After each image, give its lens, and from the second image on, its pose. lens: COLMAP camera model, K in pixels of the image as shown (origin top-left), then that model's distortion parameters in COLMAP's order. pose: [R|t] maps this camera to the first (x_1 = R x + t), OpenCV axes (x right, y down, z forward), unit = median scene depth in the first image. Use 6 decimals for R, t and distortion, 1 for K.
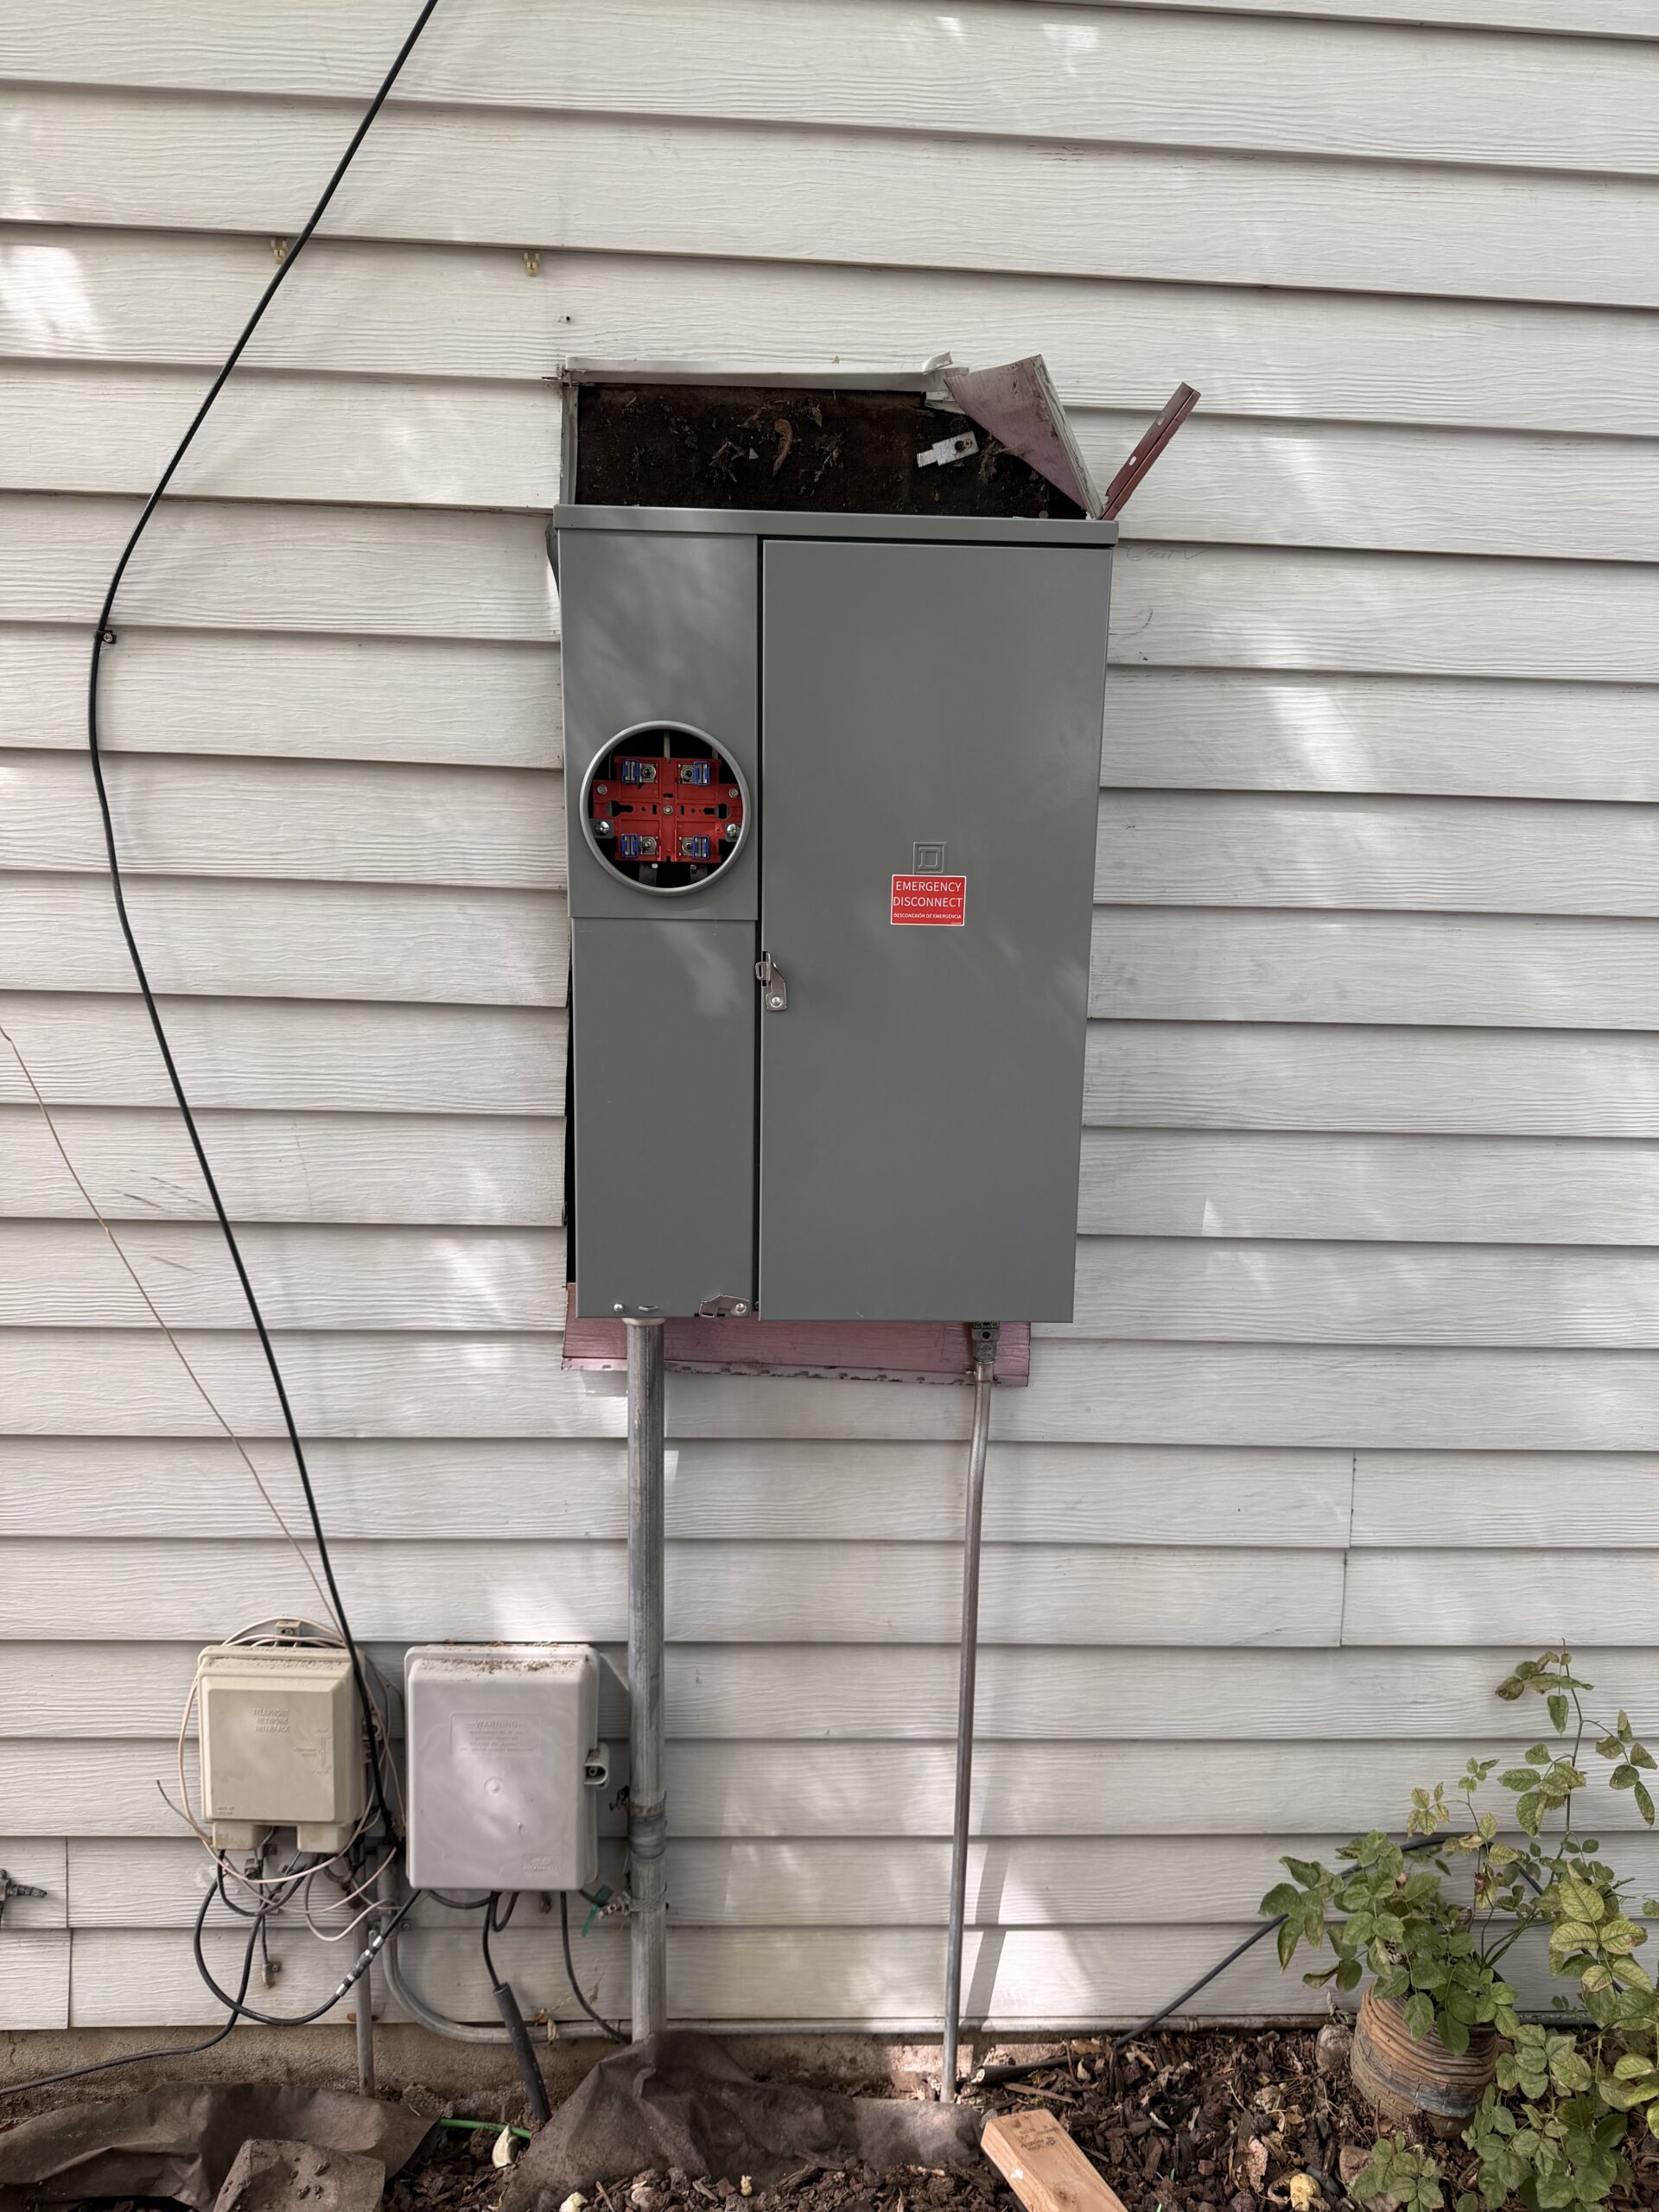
lens RADIAL K [[1627.3, 0, 827.1], [0, 1627.3, 1110.8], [0, 0, 1]] dist [0.036614, -0.055674]
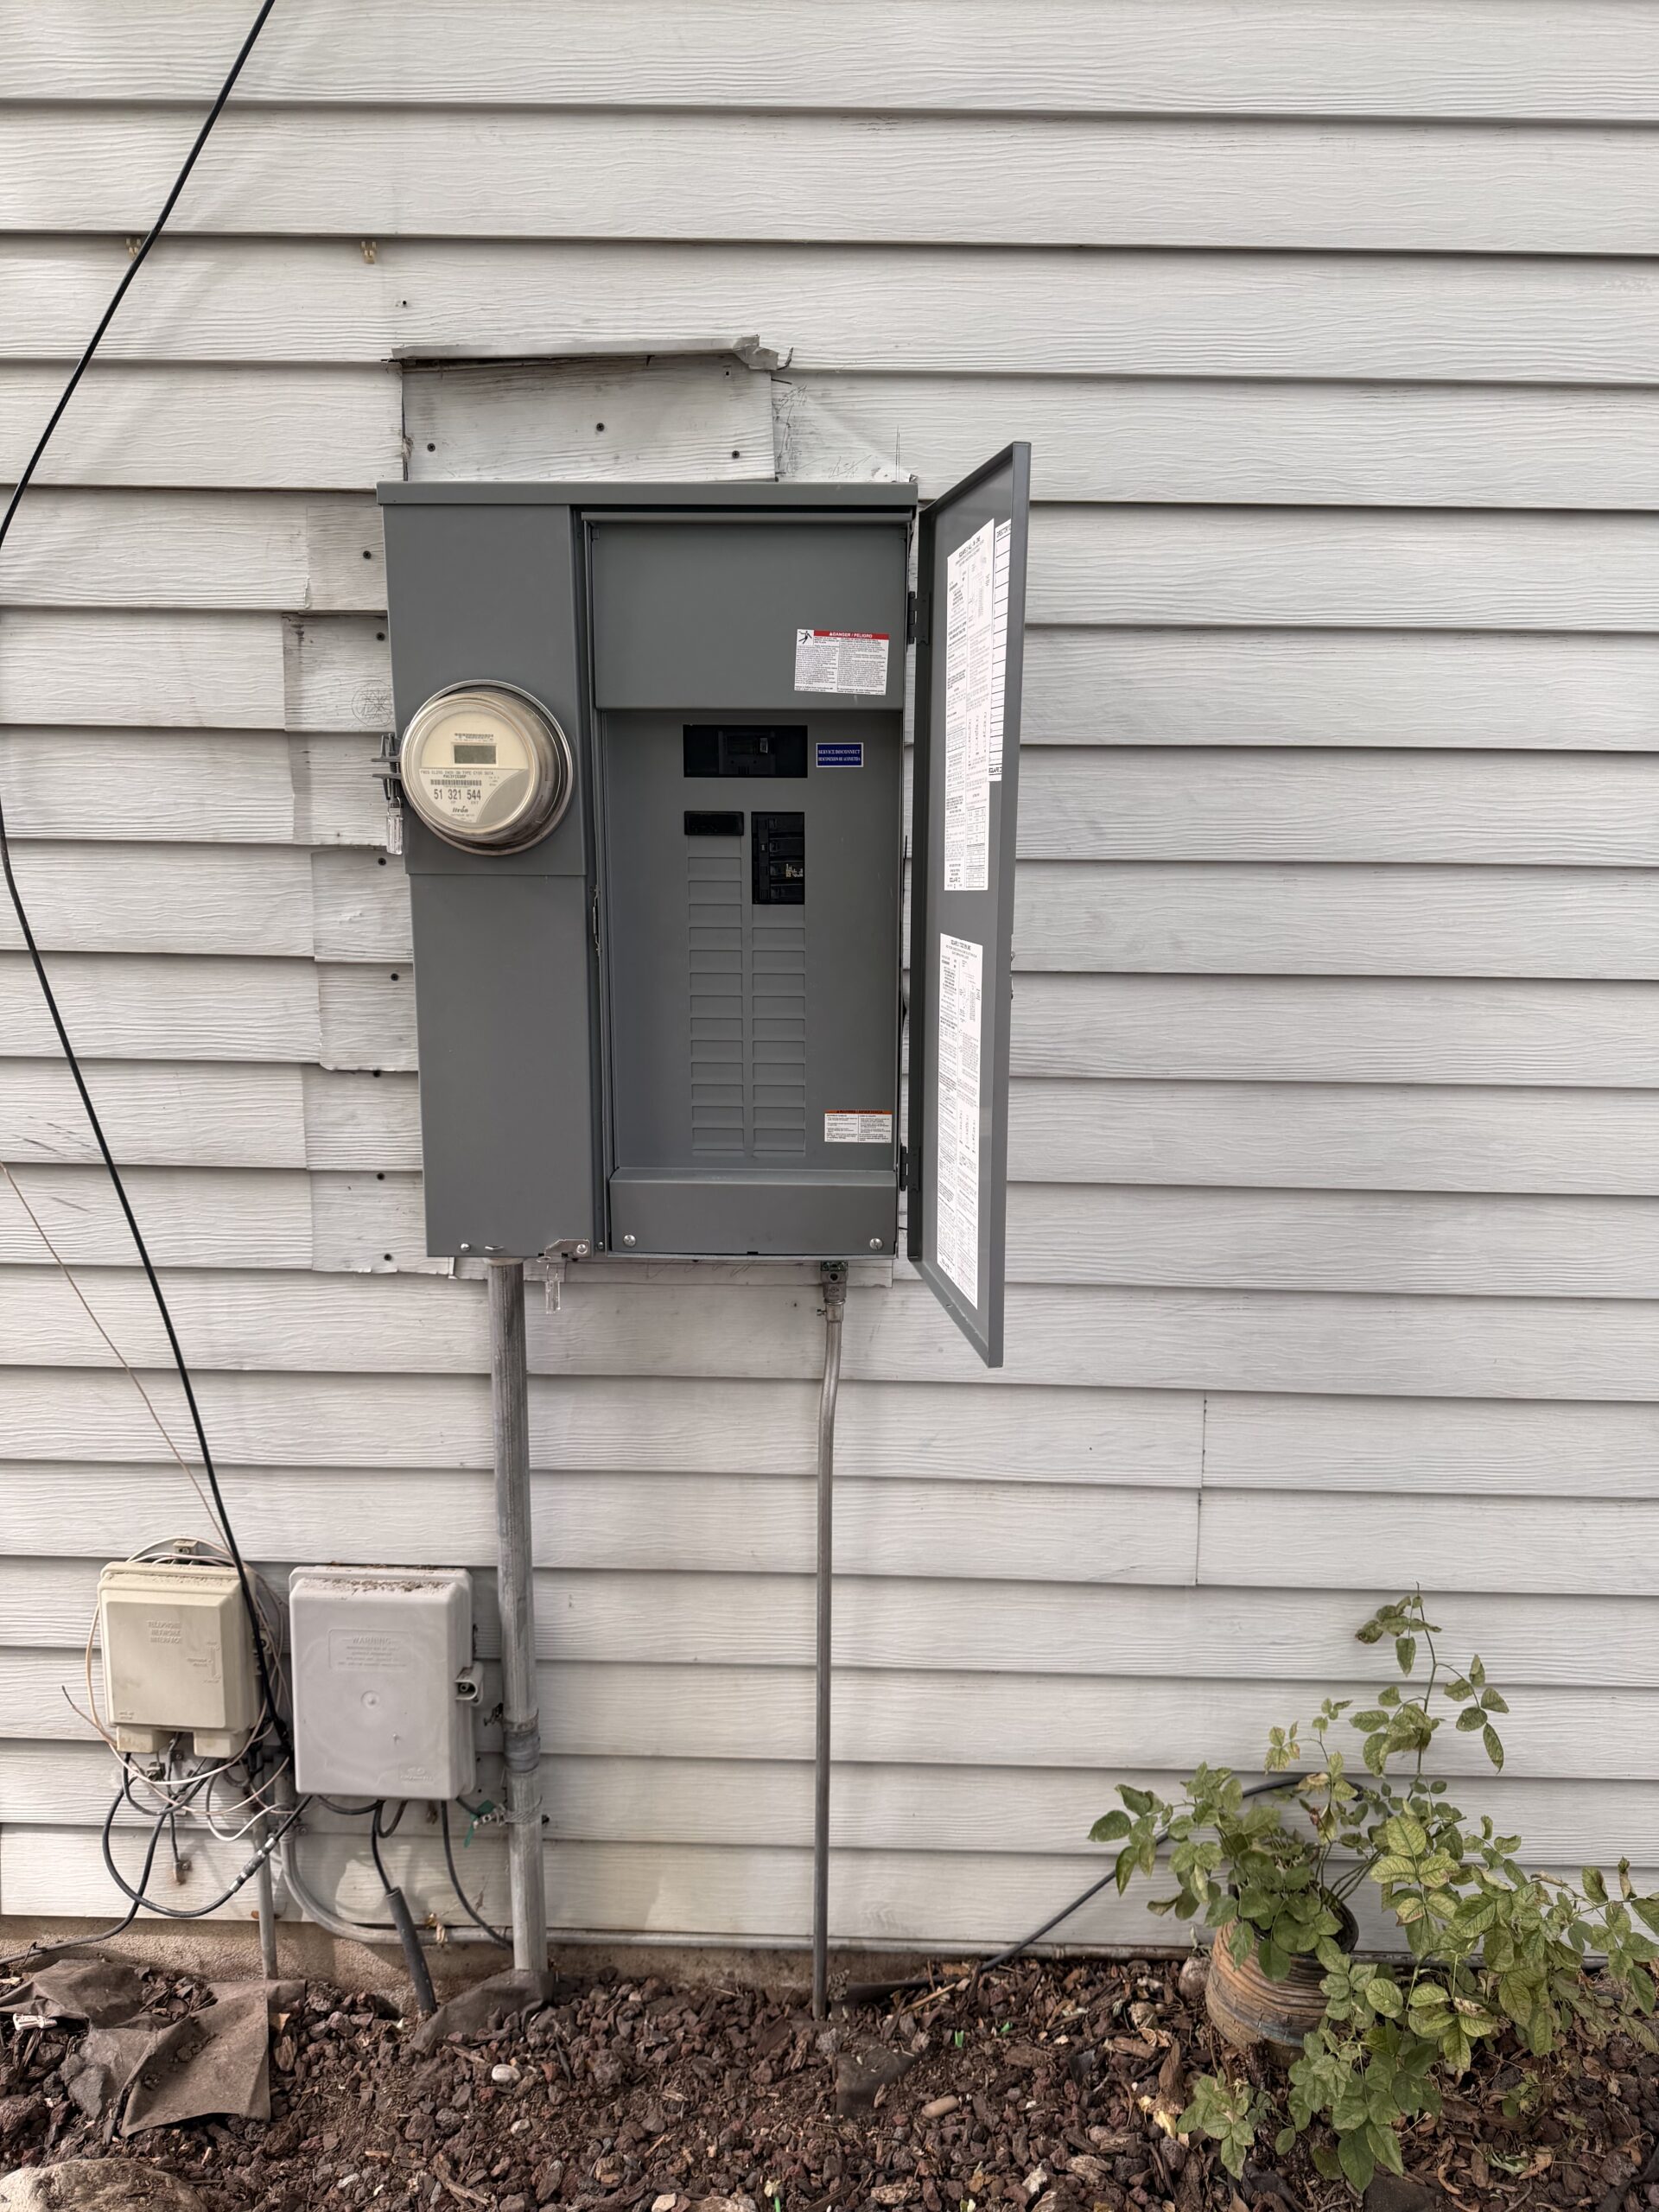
lens RADIAL K [[1627.3, 0, 827.1], [0, 1627.3, 1110.8], [0, 0, 1]] dist [0.036614, -0.055674]
pose [[0.997402, -0.000605, -0.072037, 0.166539], [0.001514, 0.999920, 0.012565, 0.019185], [0.072023, -0.012641, 0.997323, -0.030081]]
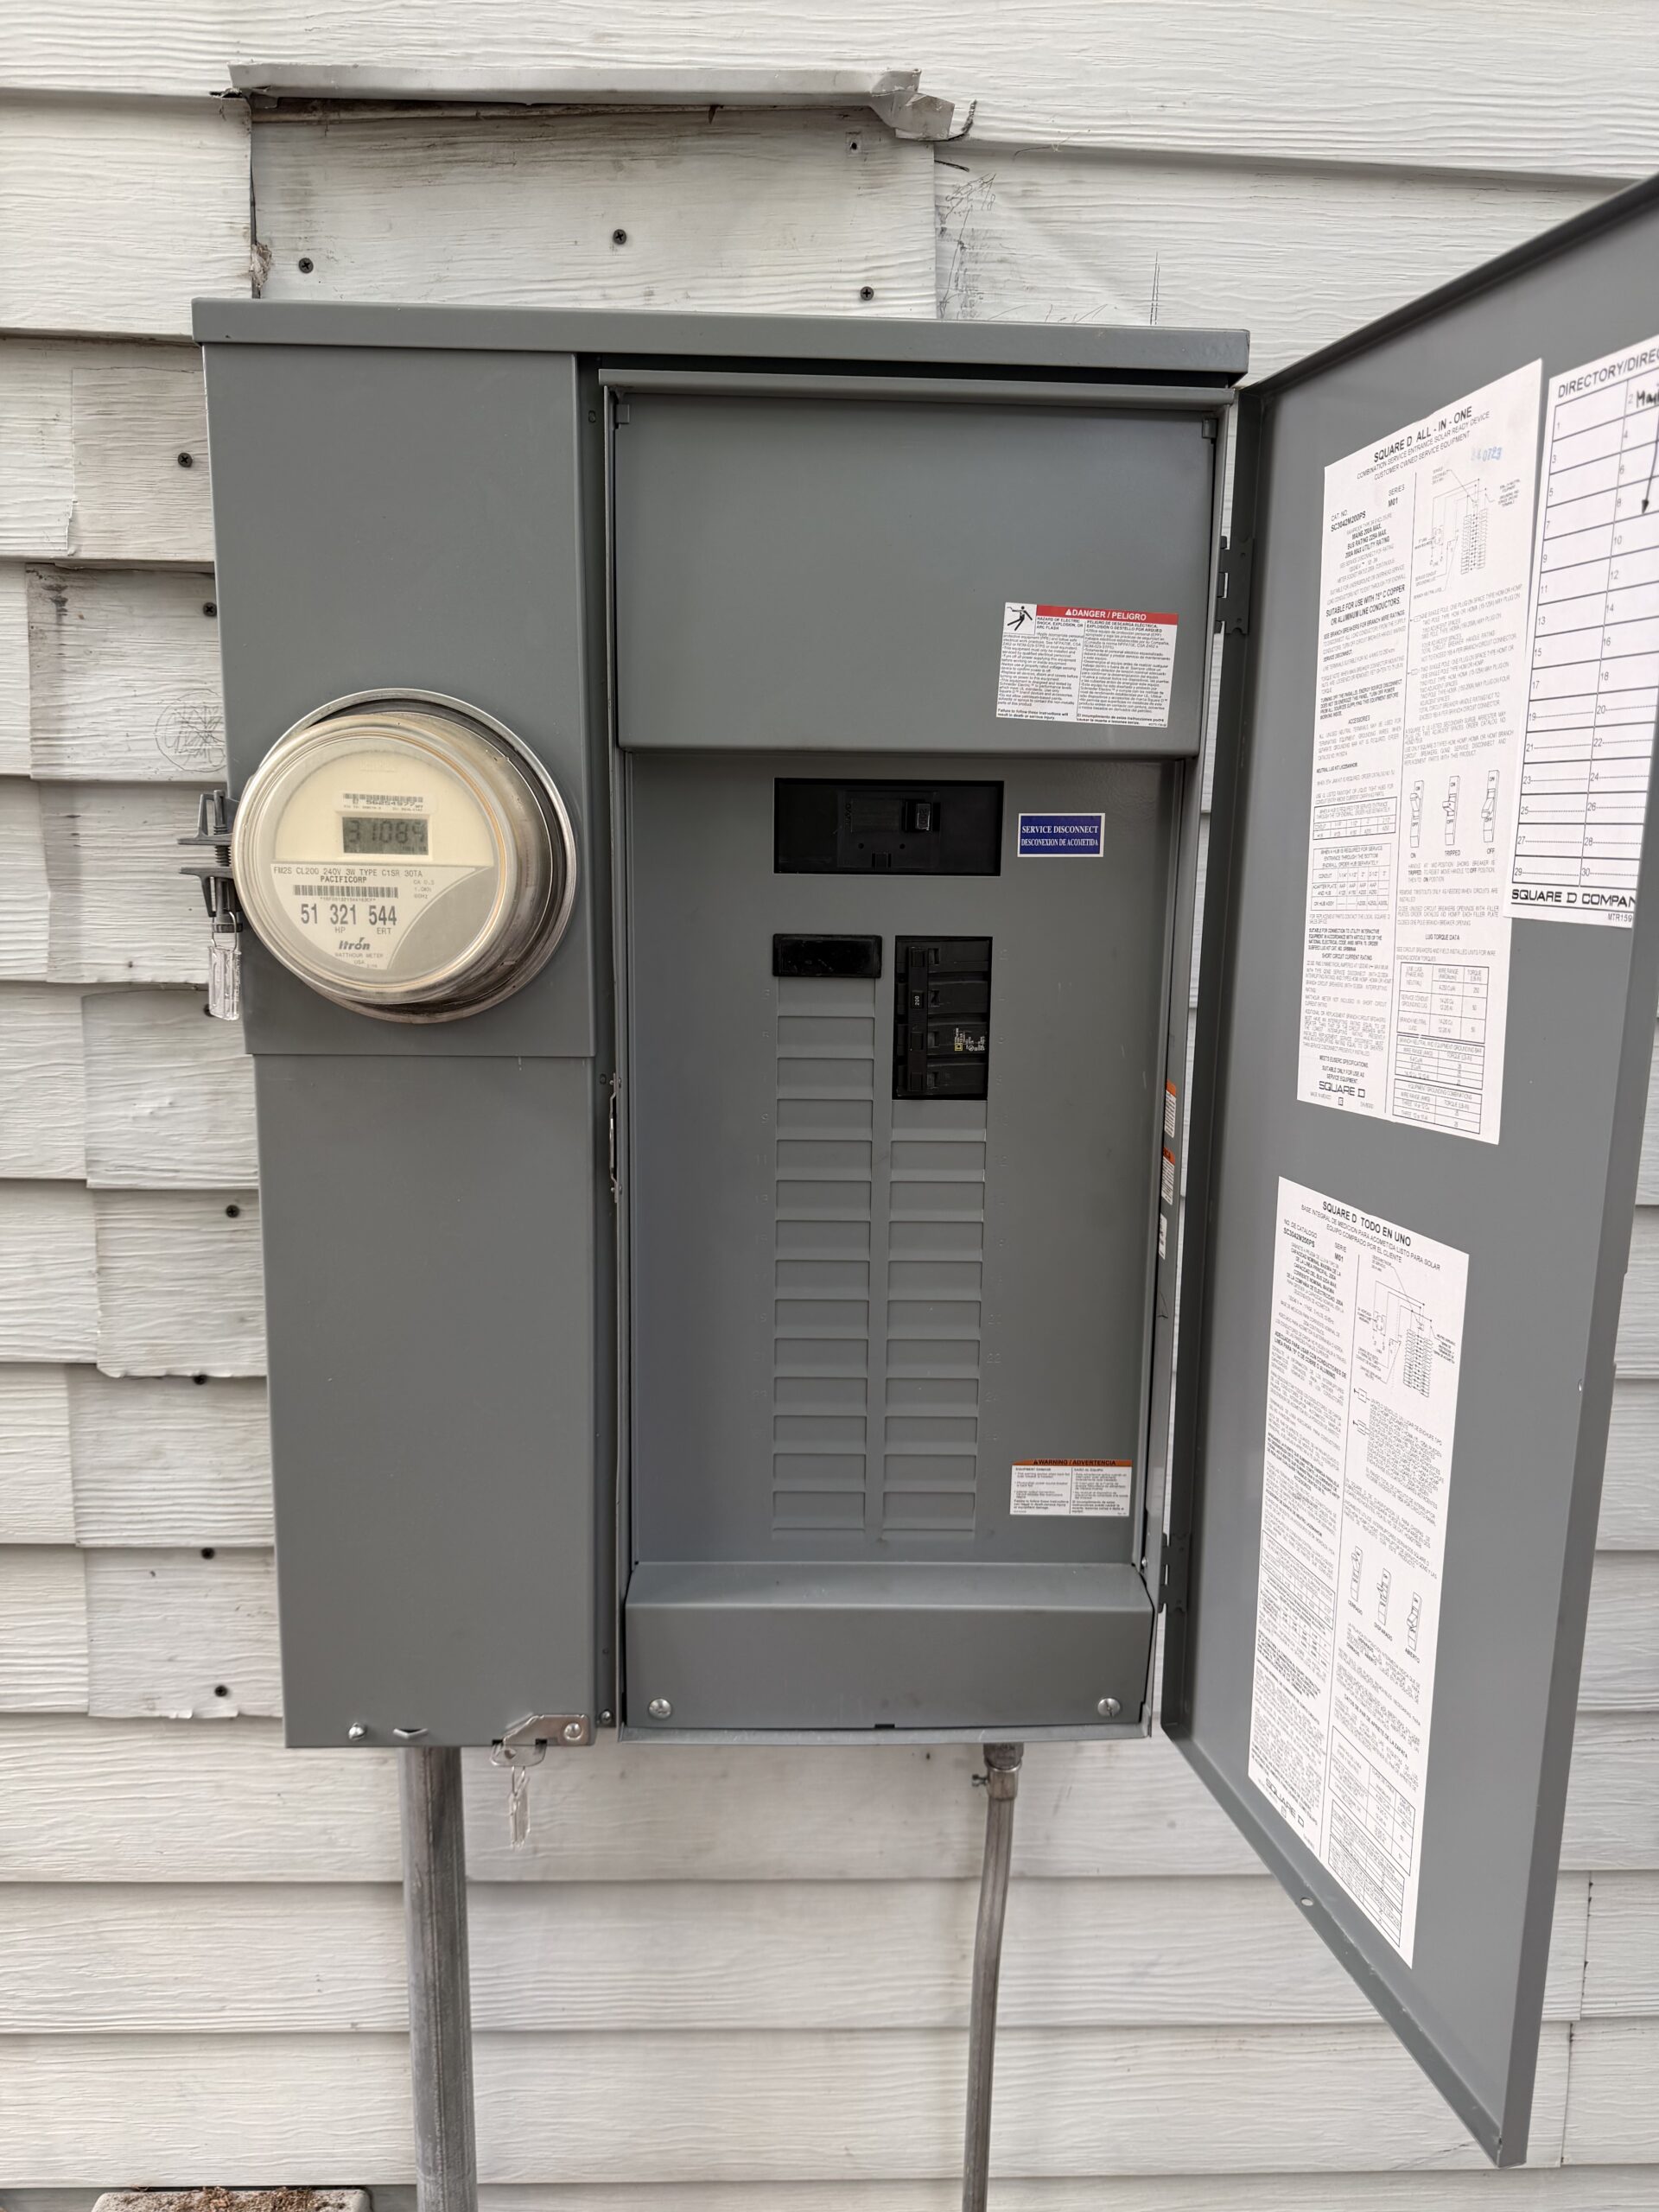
lens RADIAL K [[1615.6, 0, 828.7], [0, 1615.6, 1099.2], [0, 0, 1]] dist [-0.022771, 0.000294]
pose [[0.999996, -0.002005, -0.001825, 0.034096], [0.002000, 0.999994, -0.002657, -0.089658], [0.001831, 0.002653, 0.999995, 0.402461]]
